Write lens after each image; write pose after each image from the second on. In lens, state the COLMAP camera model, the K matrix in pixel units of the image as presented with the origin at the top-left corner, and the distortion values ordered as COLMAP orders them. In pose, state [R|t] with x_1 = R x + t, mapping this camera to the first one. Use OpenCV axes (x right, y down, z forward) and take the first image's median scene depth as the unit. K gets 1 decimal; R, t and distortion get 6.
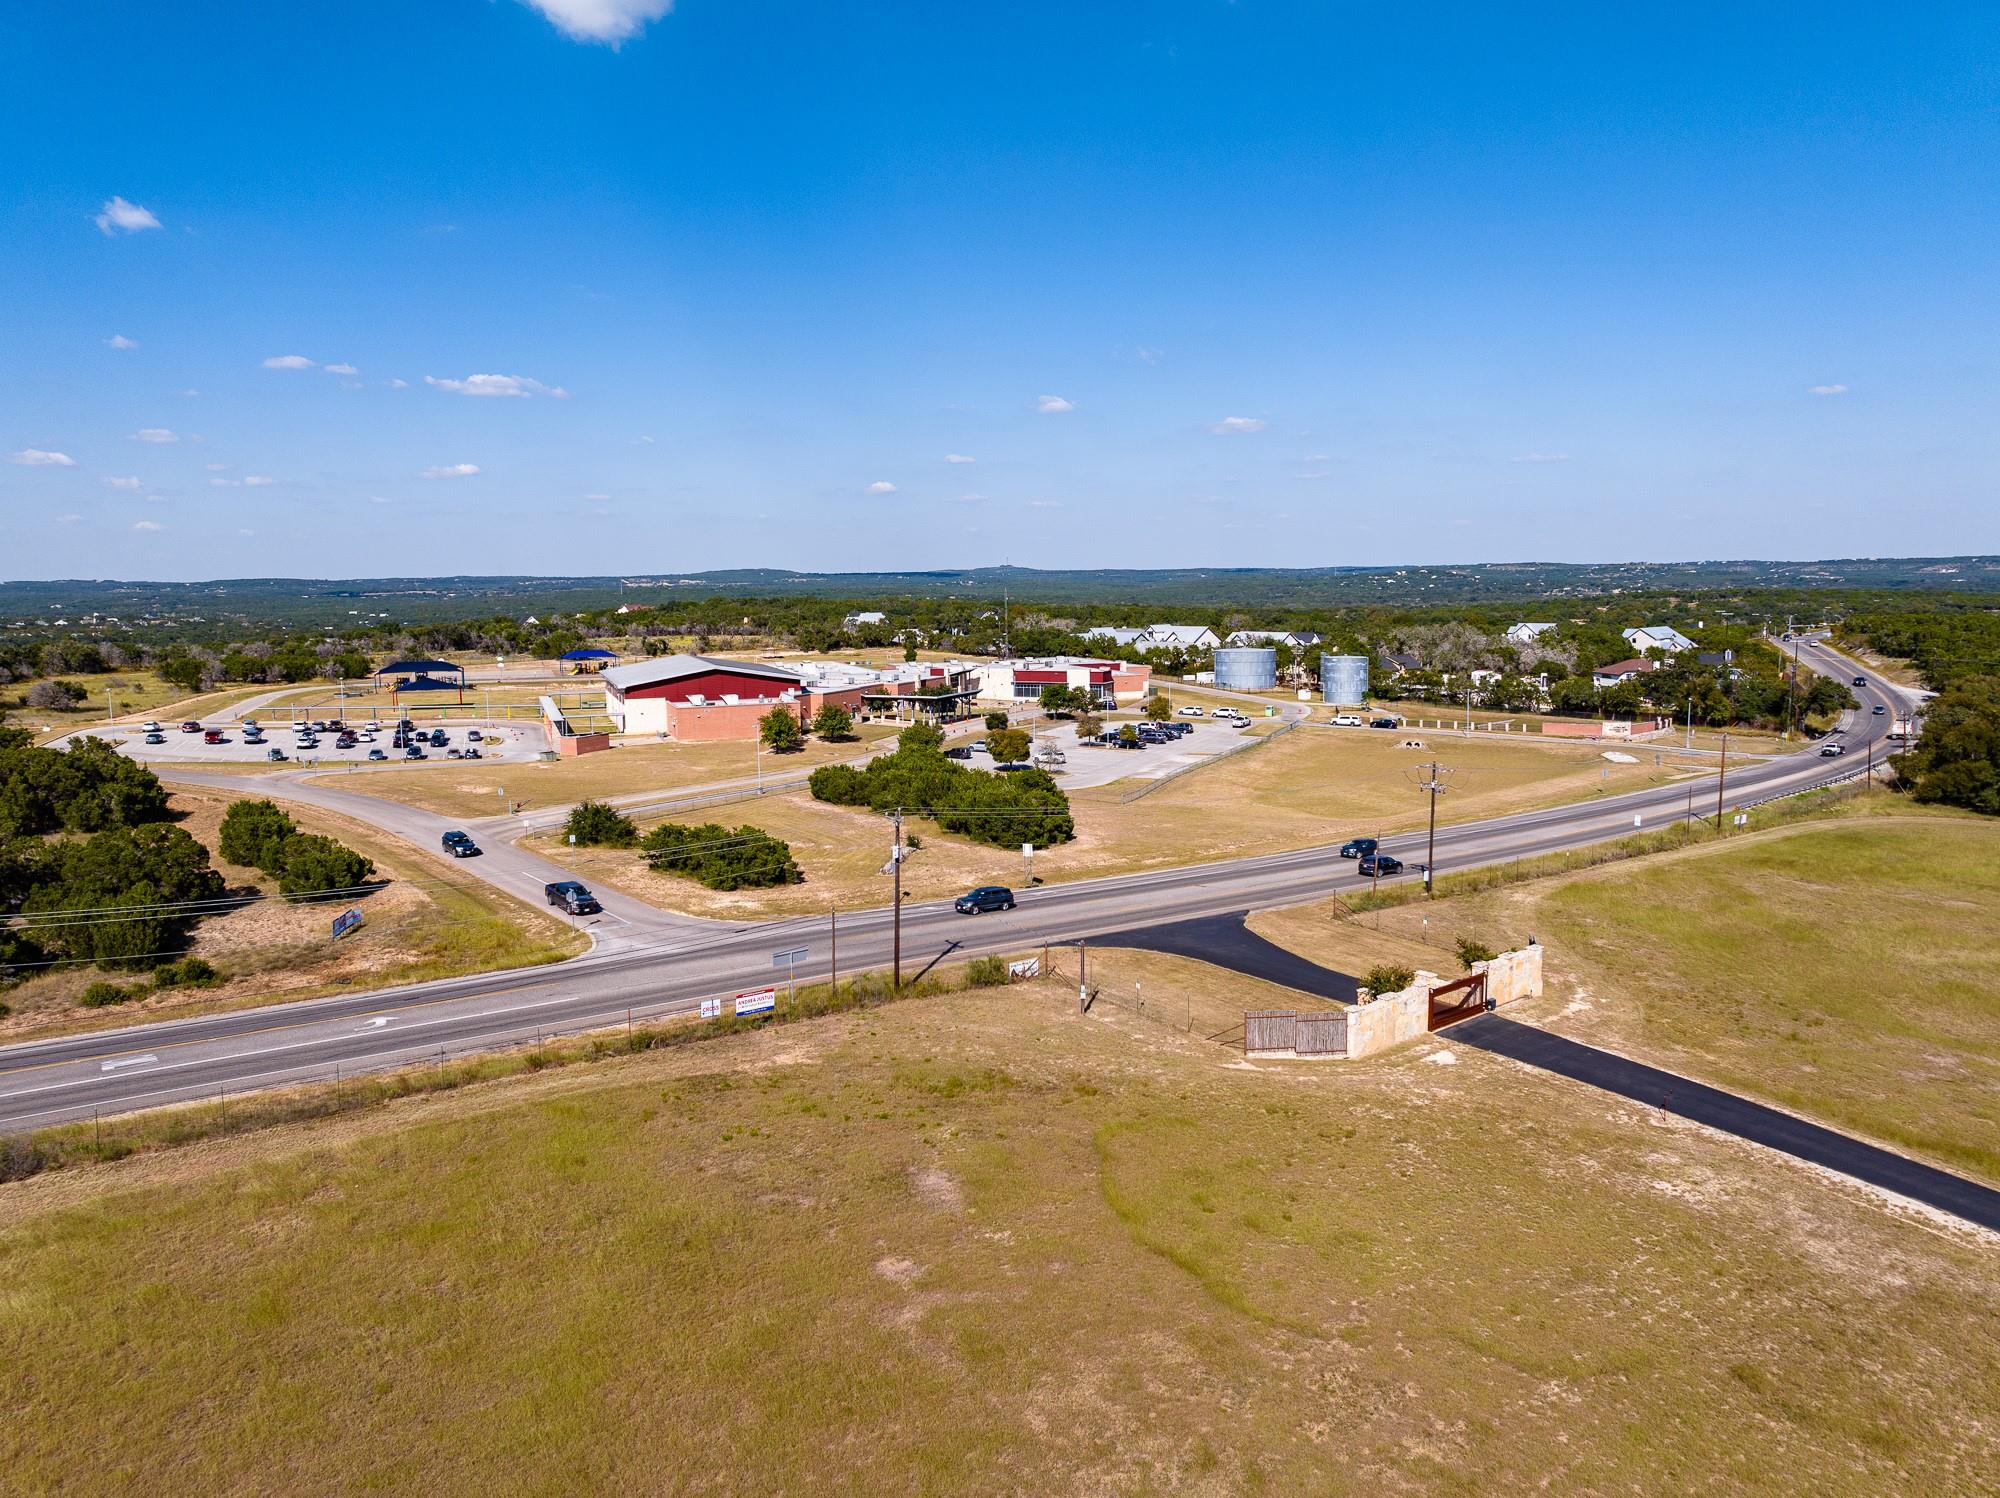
lens RADIAL K [[1400.8, 0, 998.7], [0, 1400.8, 739.8], [0, 0, 1]] dist [-0.039666, 0.003176]
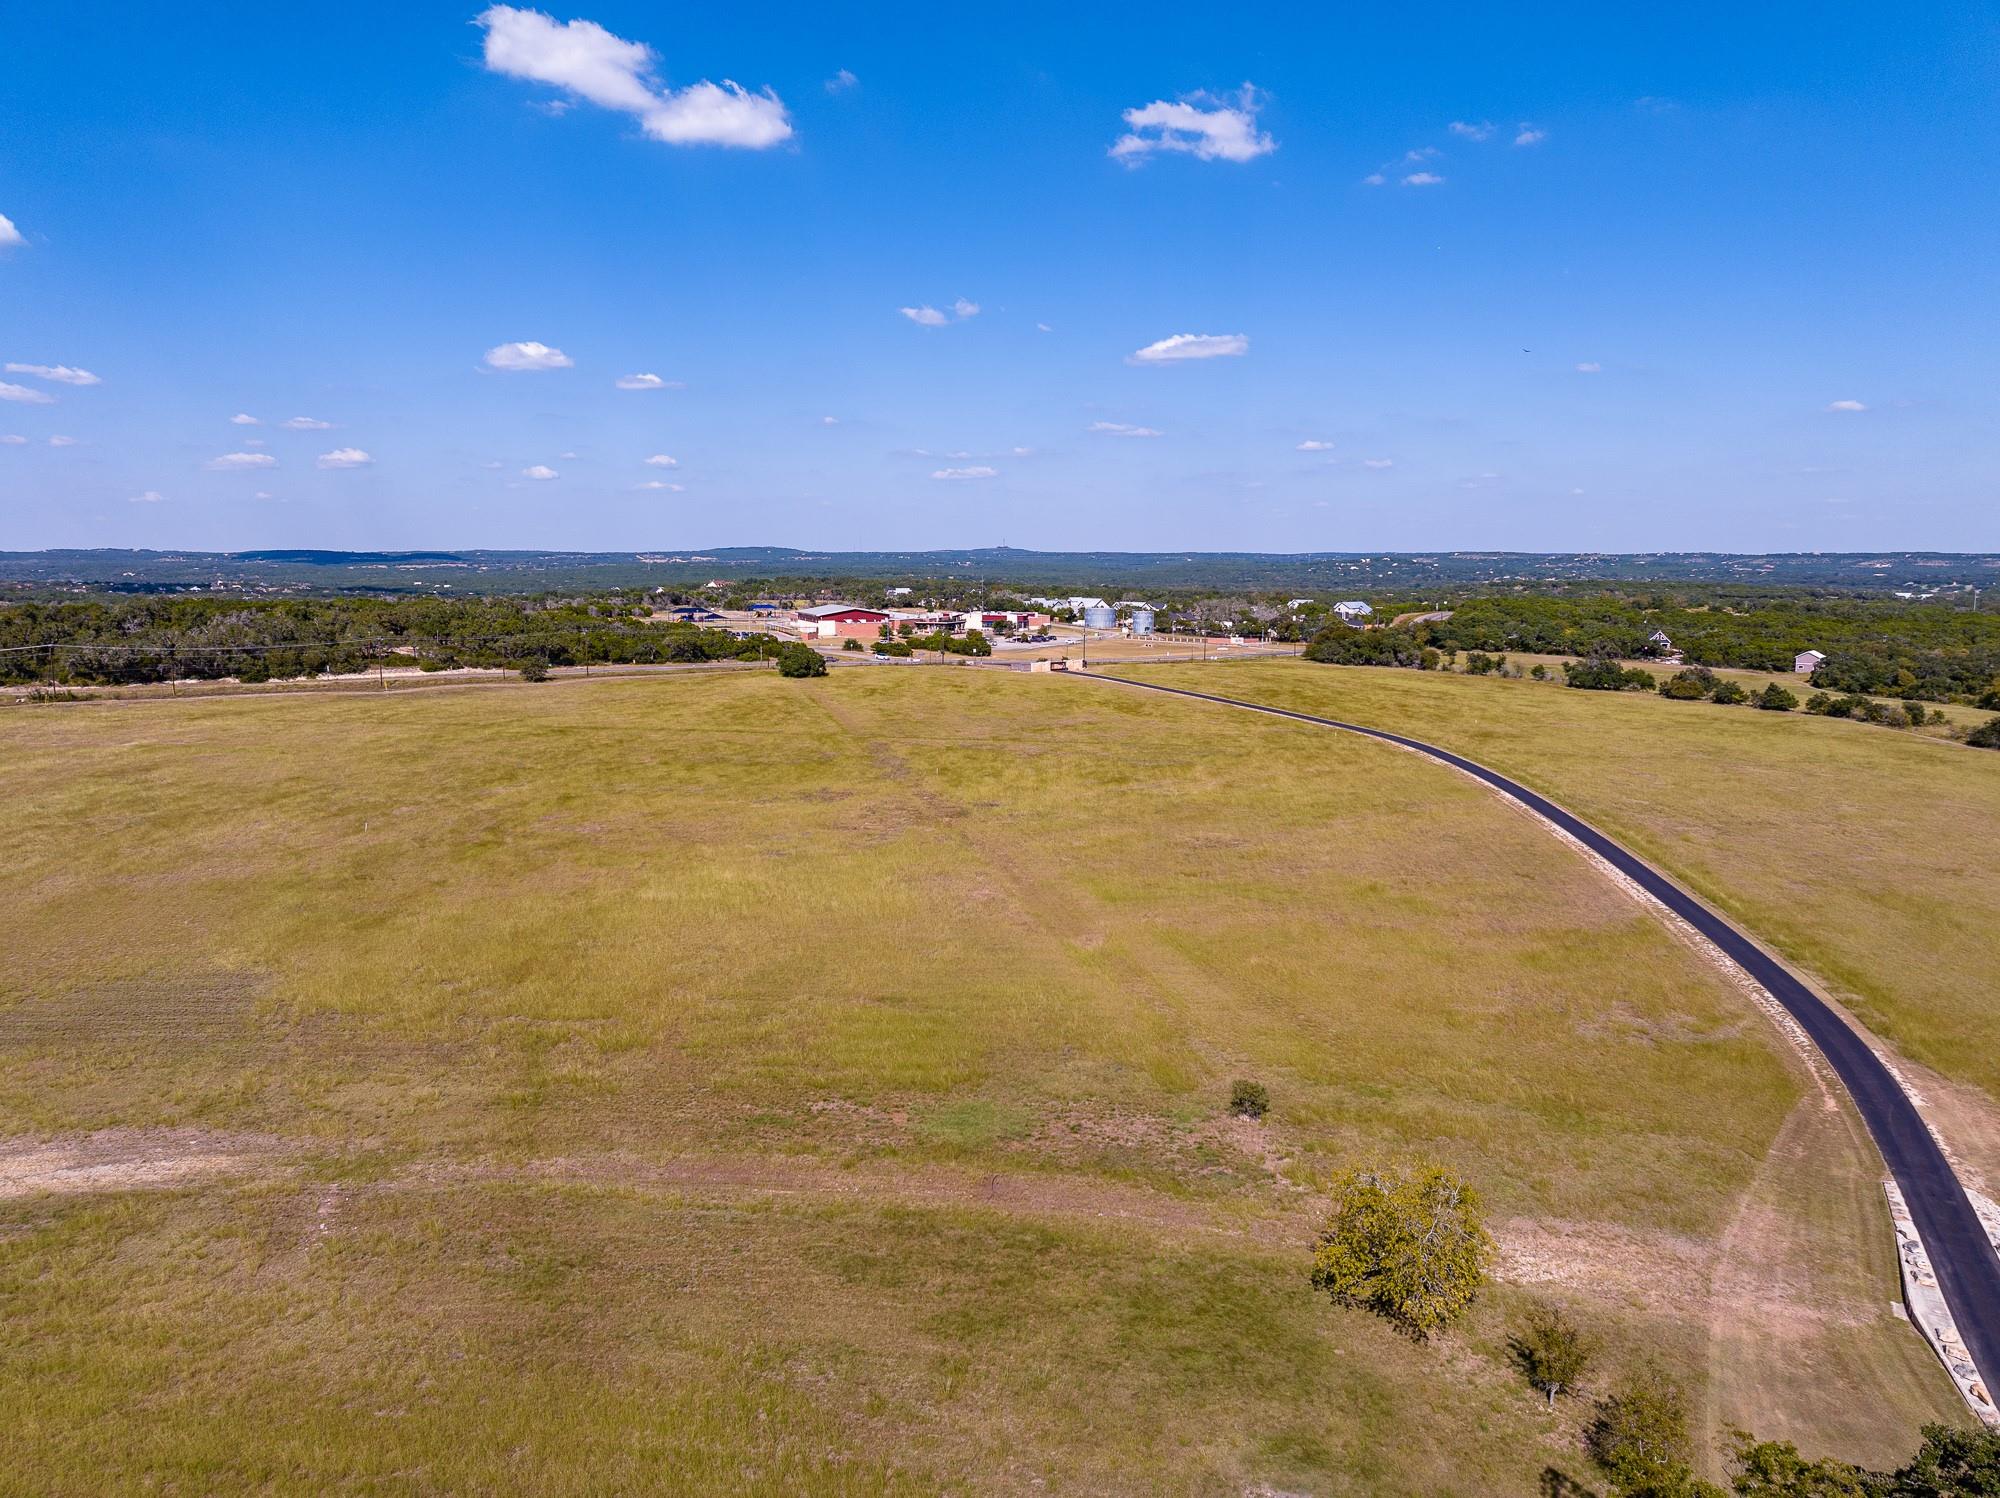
lens RADIAL K [[1400.8, 0, 998.7], [0, 1400.8, 739.8], [0, 0, 1]] dist [-0.039666, 0.003176]
pose [[0.999899, 0.013863, 0.003175, 0.020922], [-0.013907, 0.999801, 0.014276, 0.071649], [-0.002976, -0.014318, 0.999893, -0.741686]]
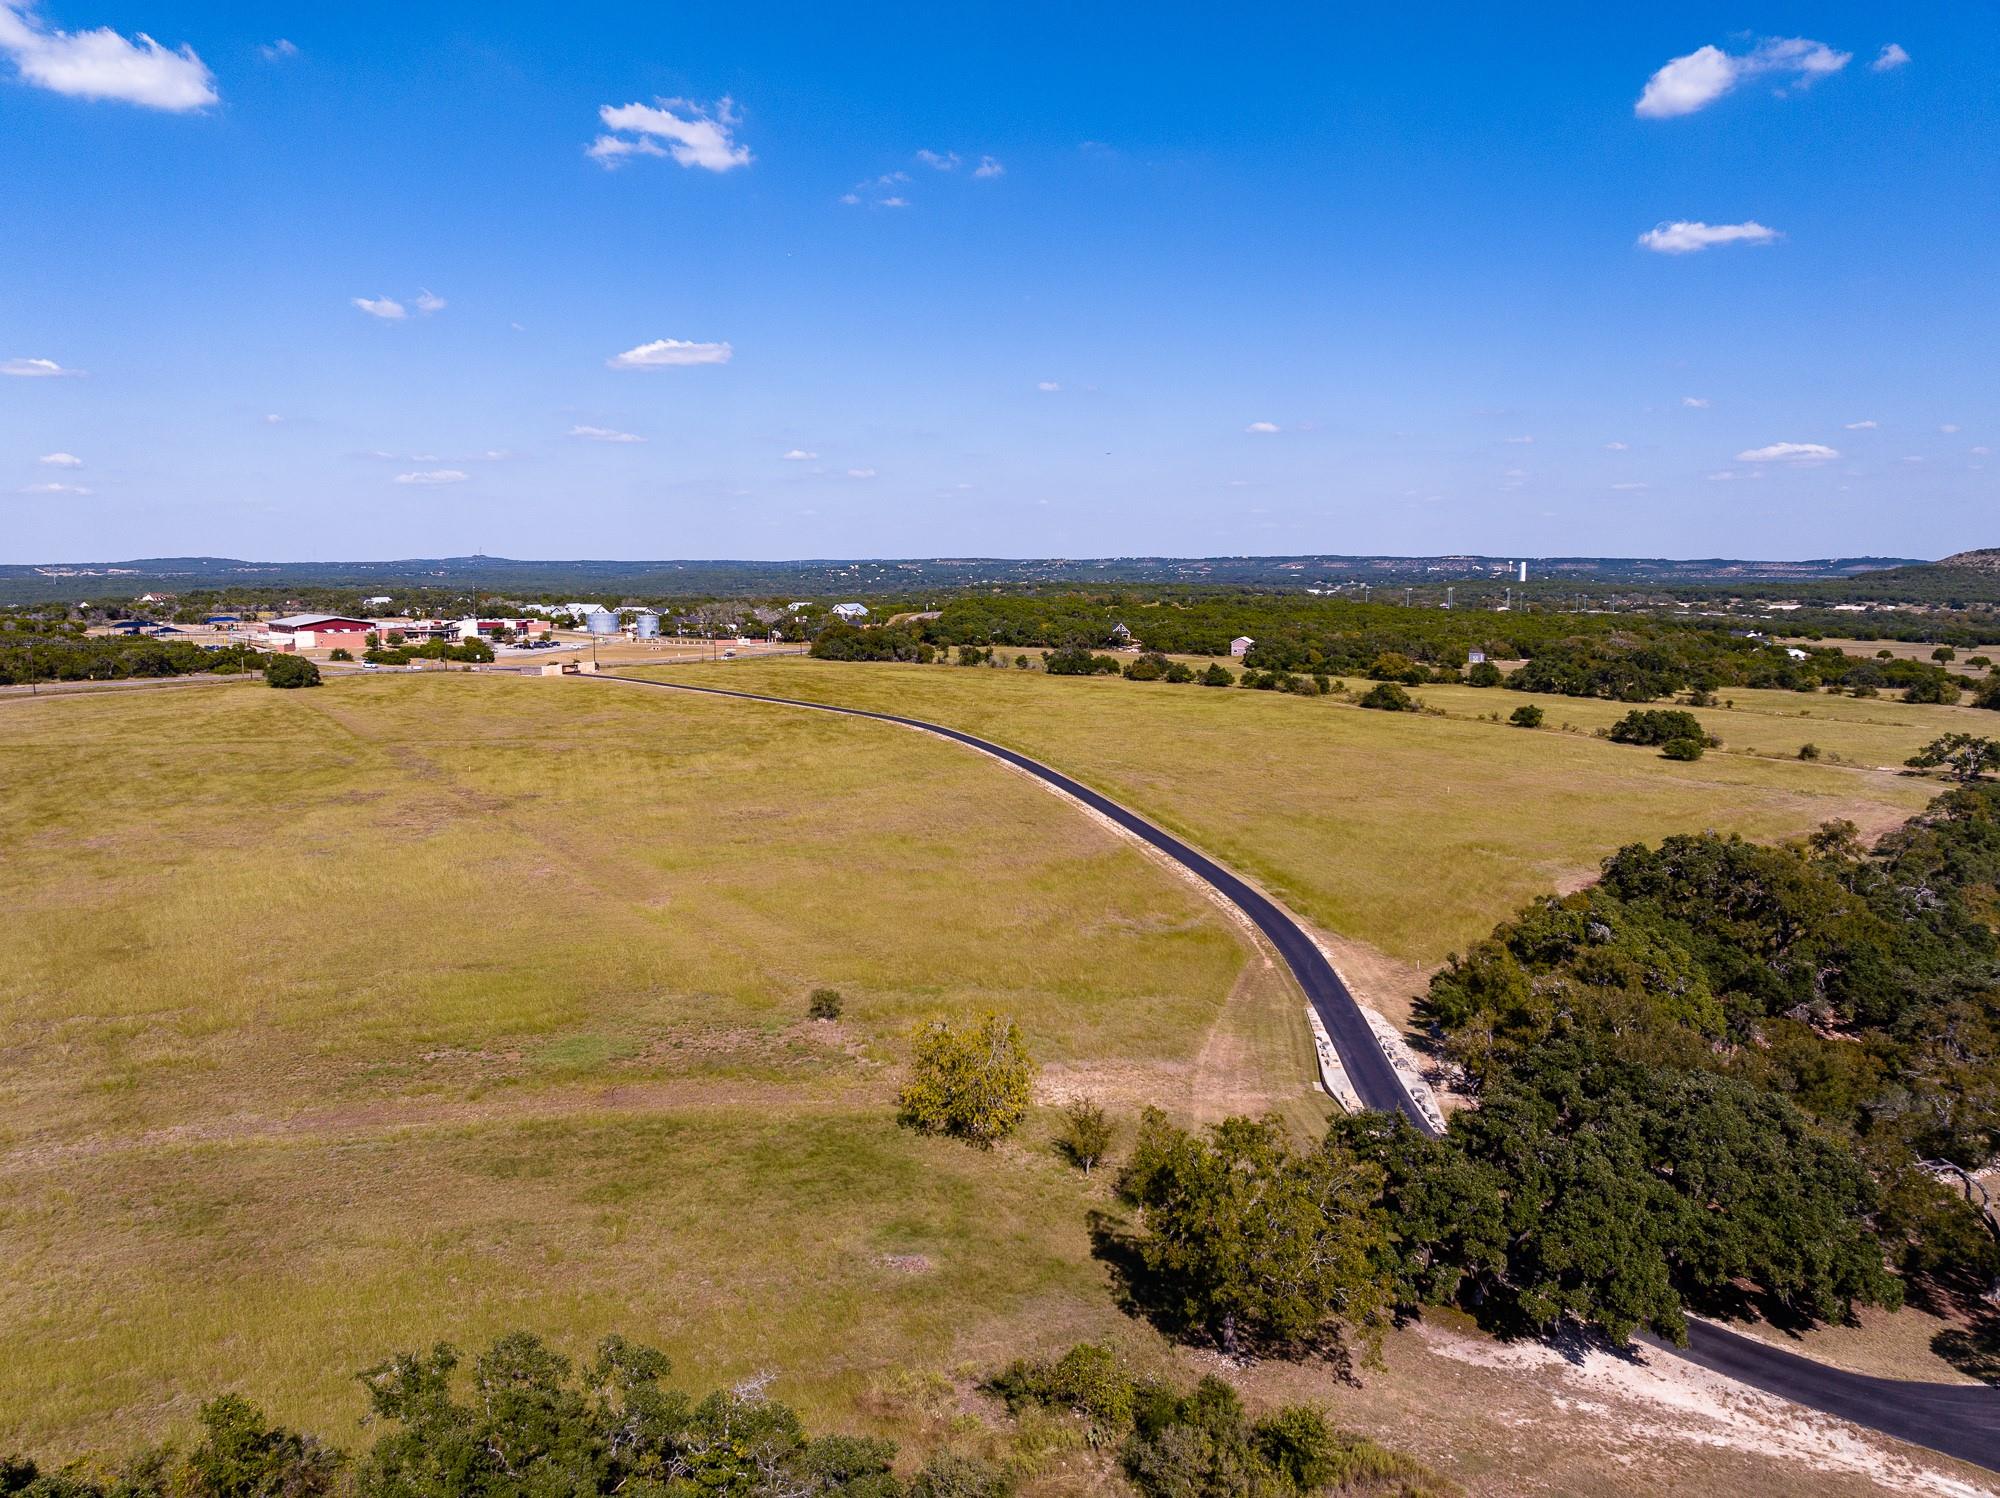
lens RADIAL K [[1400.8, 0, 998.7], [0, 1400.8, 739.8], [0, 0, 1]] dist [-0.039666, 0.003176]
pose [[0.936114, -0.033993, 0.350051, 0.003648], [0.031833, 0.999422, 0.011926, 0.080059], [-0.350254, -0.000021, 0.936655, -0.773927]]
